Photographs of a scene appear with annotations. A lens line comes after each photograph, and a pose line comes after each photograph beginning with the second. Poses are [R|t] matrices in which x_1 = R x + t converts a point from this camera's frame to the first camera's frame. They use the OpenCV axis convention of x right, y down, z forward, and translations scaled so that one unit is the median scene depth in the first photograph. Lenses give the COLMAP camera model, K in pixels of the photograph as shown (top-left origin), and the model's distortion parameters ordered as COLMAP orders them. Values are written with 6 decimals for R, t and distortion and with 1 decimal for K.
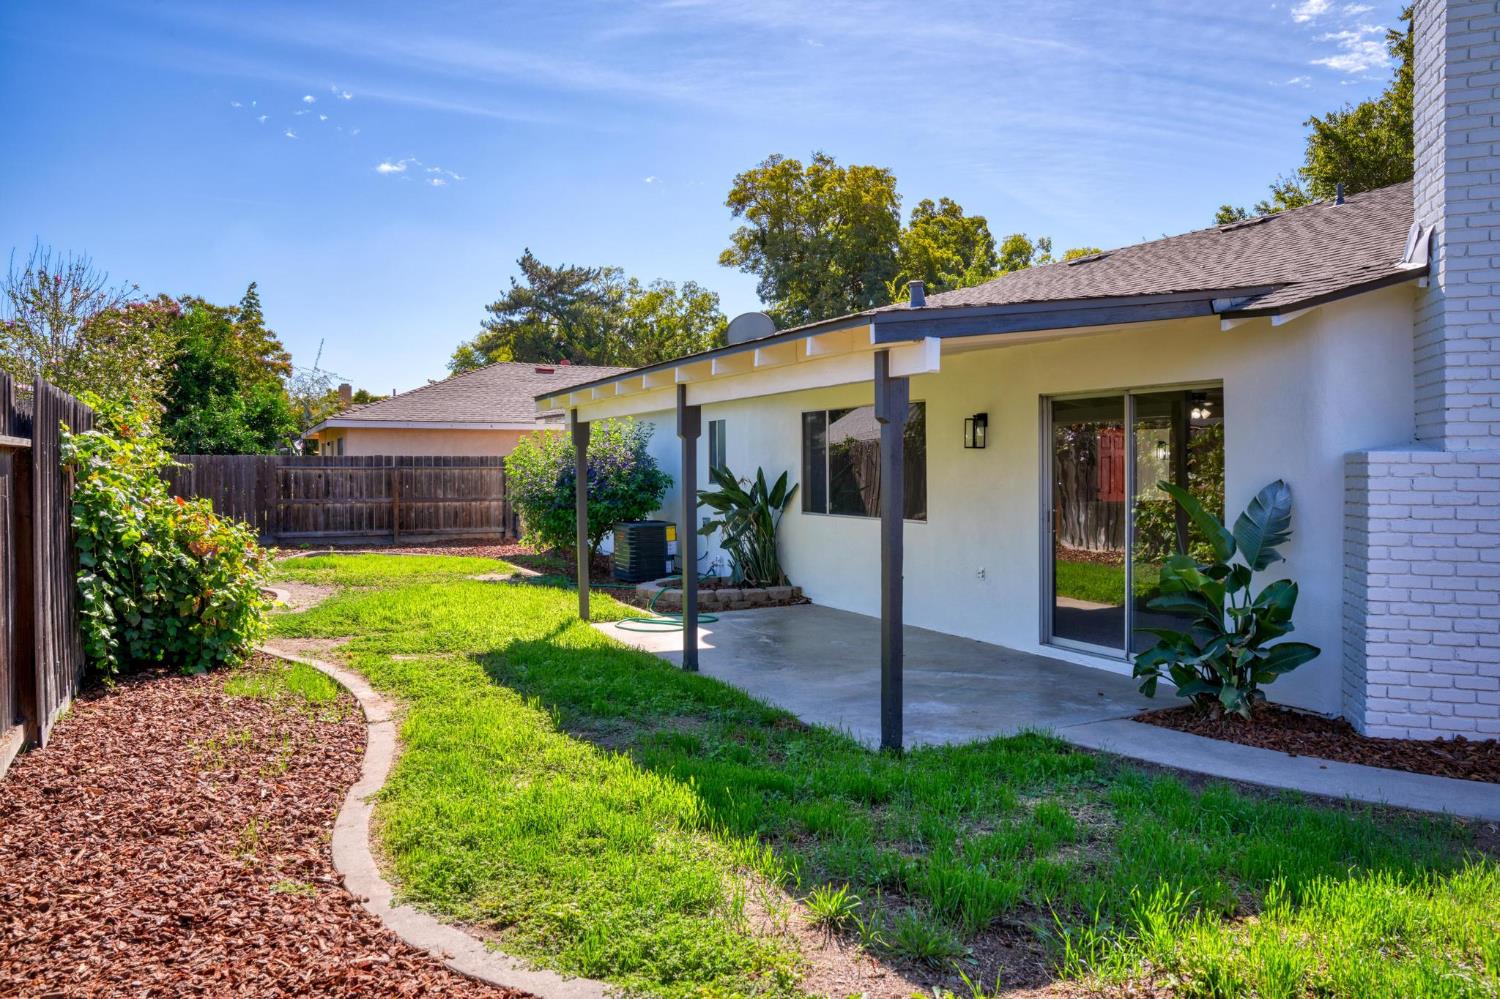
lens RADIAL K [[1030.5, 0, 752.4], [0, 1030.5, 478.1], [0, 0, 1]] dist [-0.121224, 0.043971]
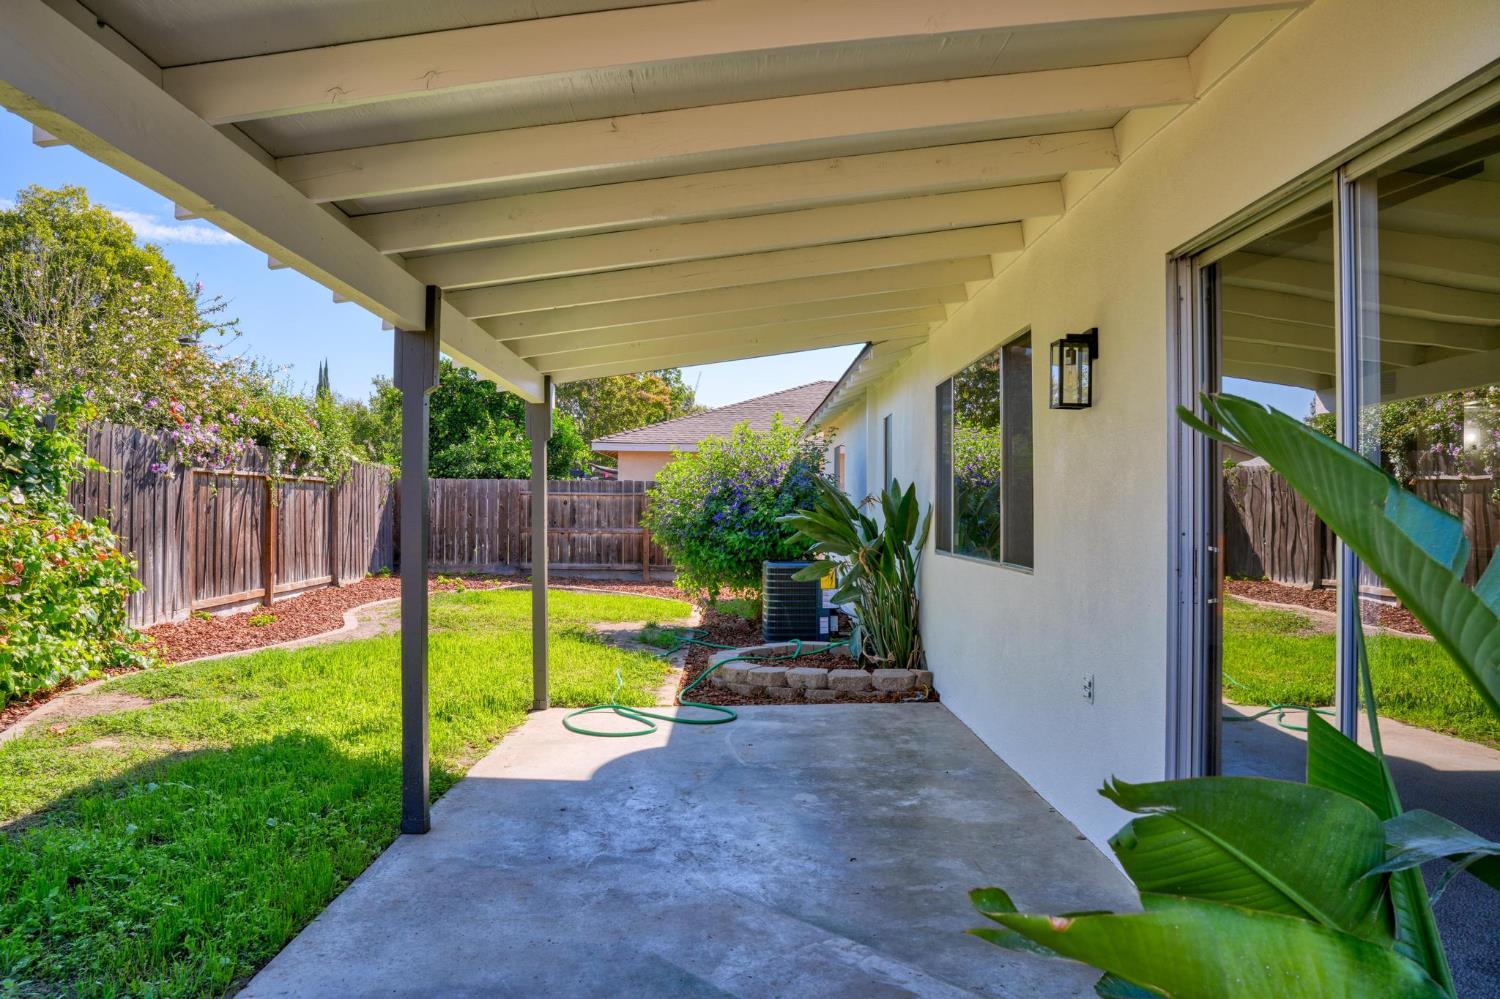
lens RADIAL K [[1022.0, 0, 750.0], [0, 1022.0, 499.5], [0, 0, 1]] dist [-0.085383, 0.000737]
pose [[0.894029, 0.005914, -0.447970, 0.123528], [-0.015950, 0.999699, -0.018635, 0.008957], [0.447725, 0.023806, 0.893854, 0.231250]]
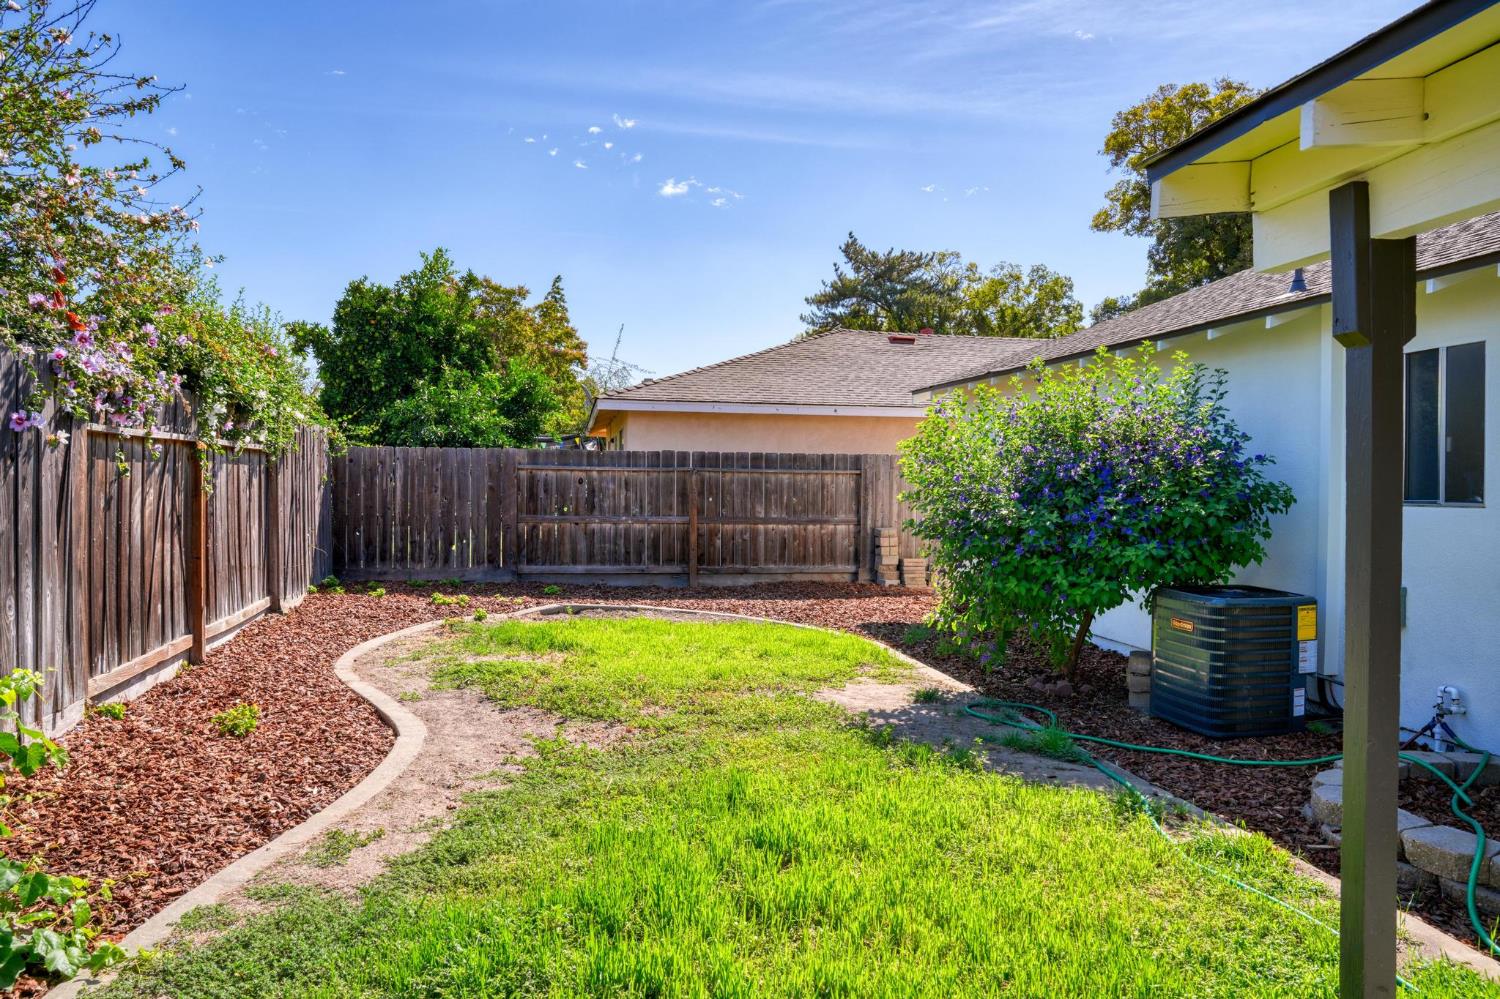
lens RADIAL K [[1030.5, 0, 752.4], [0, 1030.5, 478.1], [0, 0, 1]] dist [-0.121224, 0.043971]
pose [[0.956172, 0.010612, -0.292612, -0.116807], [-0.014986, 0.999807, -0.012711, 0.002695], [0.292420, 0.016539, 0.956147, 0.363397]]
